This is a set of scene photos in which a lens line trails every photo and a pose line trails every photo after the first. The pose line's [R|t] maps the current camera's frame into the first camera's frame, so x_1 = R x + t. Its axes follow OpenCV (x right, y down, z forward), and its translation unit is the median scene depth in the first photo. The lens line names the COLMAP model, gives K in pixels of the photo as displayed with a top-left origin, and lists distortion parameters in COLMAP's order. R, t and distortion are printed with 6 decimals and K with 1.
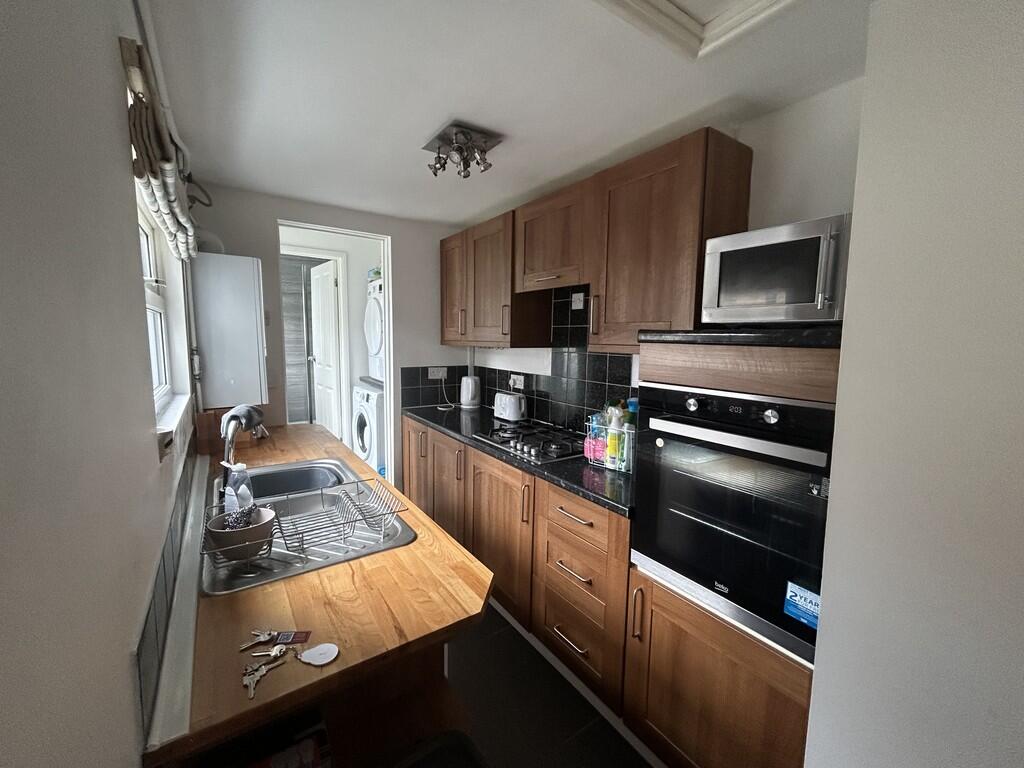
lens RADIAL K [[416.8, 0, 512.2], [0, 416.8, 384.4], [0, 0, 1]] dist [-0.000011, -0.000001]
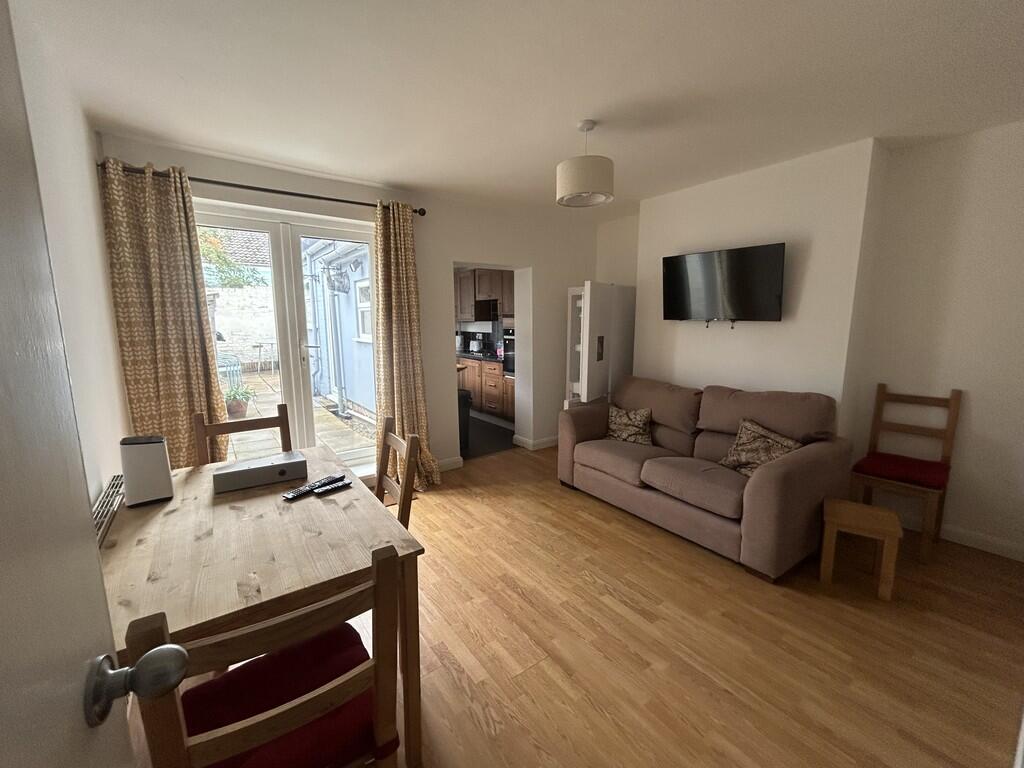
lens RADIAL K [[416.8, 0, 510.7], [0, 416.8, 382.4], [0, 0, 1]] dist [-0.000011, -0.000001]
pose [[0.999252, -0.023943, 0.030379, 0.127935], [0.022670, 0.998879, 0.041565, 0.183776], [-0.031340, -0.040845, 0.998674, -1.576849]]
